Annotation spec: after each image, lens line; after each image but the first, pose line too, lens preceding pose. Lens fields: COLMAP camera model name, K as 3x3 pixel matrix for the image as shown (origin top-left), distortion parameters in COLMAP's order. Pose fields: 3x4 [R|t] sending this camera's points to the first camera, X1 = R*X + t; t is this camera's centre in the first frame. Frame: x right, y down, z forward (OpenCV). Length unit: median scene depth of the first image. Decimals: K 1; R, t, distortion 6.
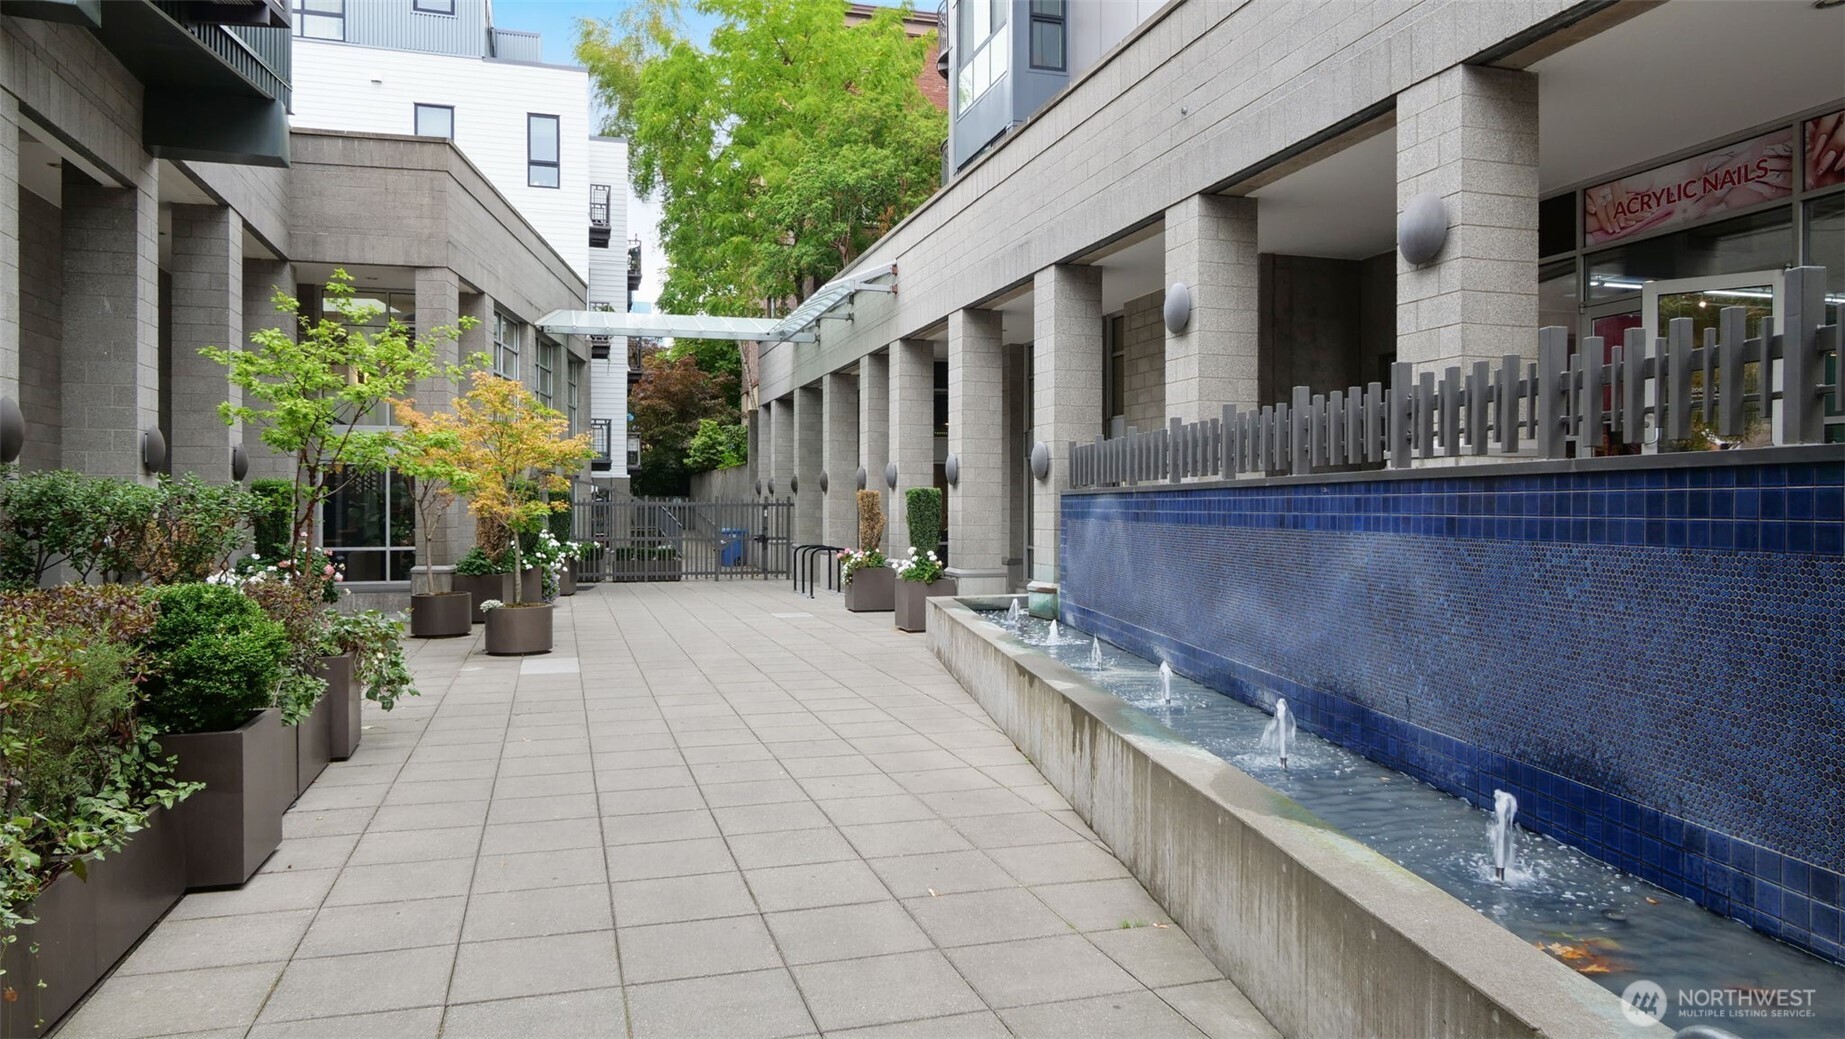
lens RADIAL K [[1200.9, 0, 922.5], [0, 1200.9, 519.5], [0, 0, 1]] dist [0.002645, 0.001746]
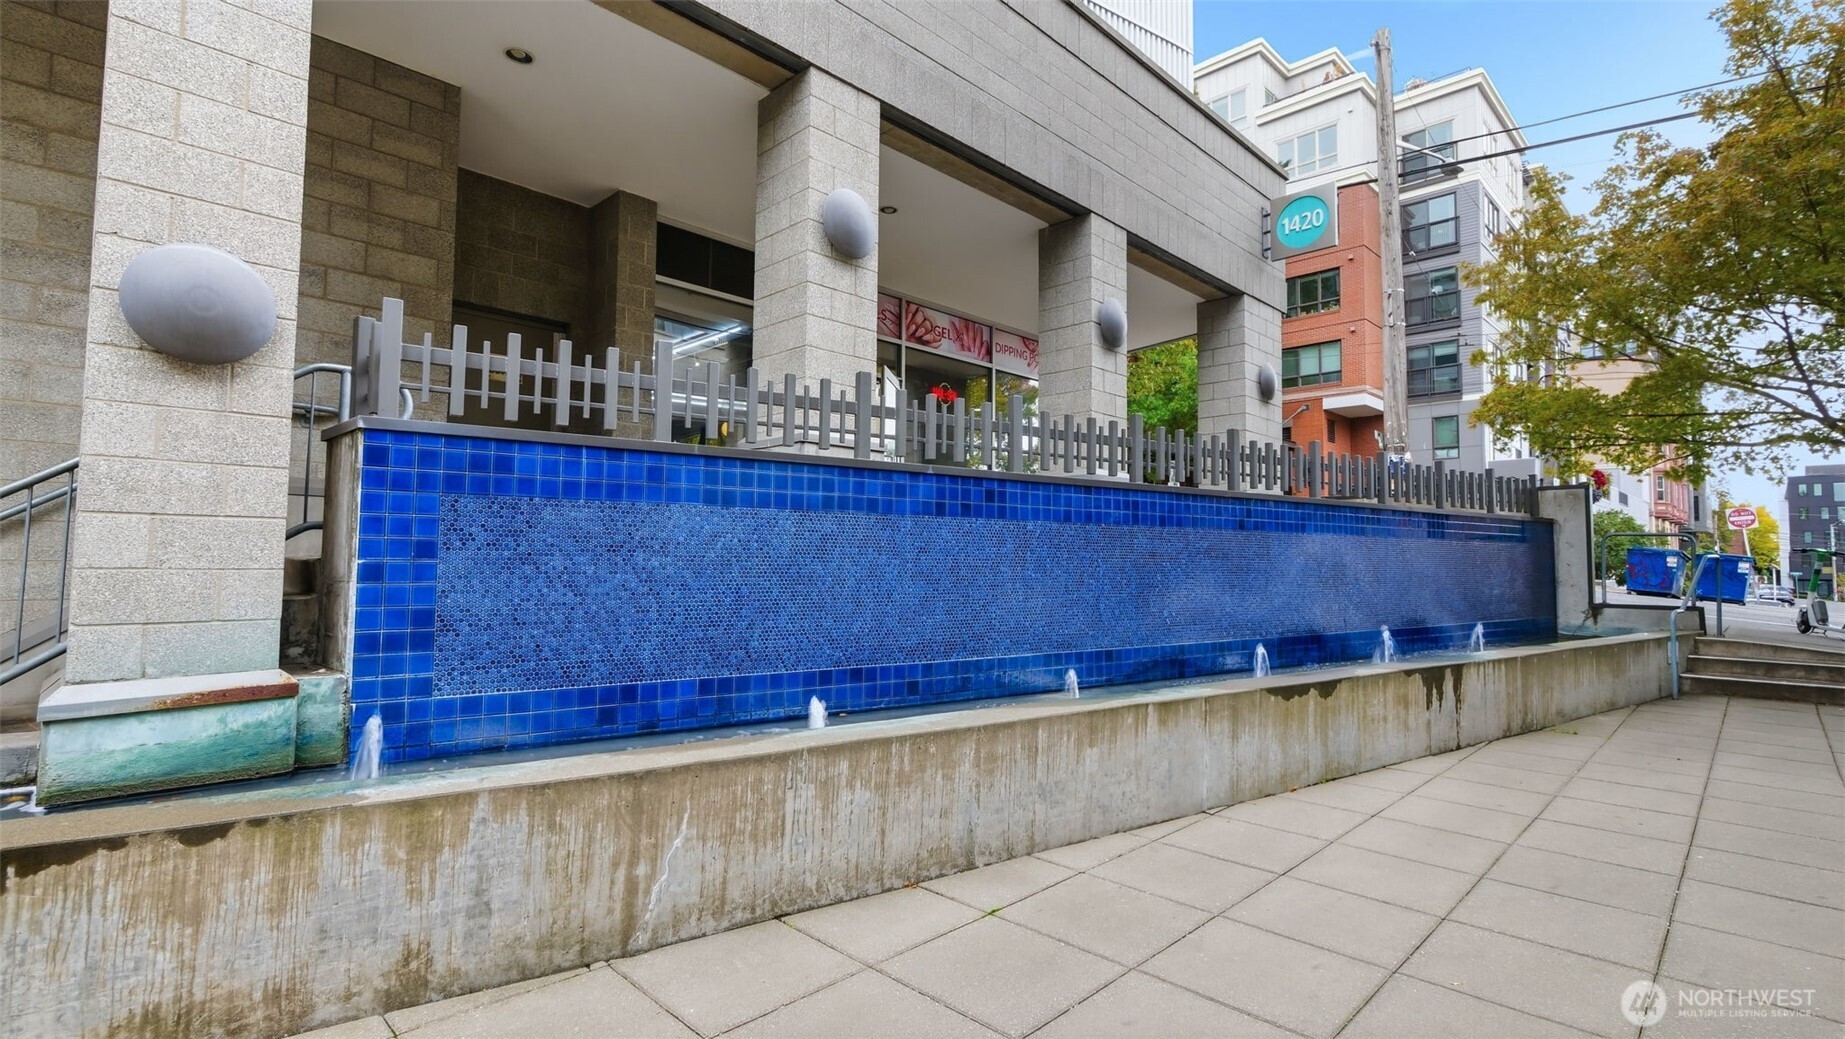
lens RADIAL K [[859.1, 0, 926.8], [0, 859.1, 512.2], [0, 0, 1]] dist [0.009384, -0.000512]
pose [[-0.481820, 0.046213, 0.875051, -0.198010], [0.000505, 0.998623, -0.052461, 0.019693], [-0.876270, -0.024835, -0.481180, 0.917448]]
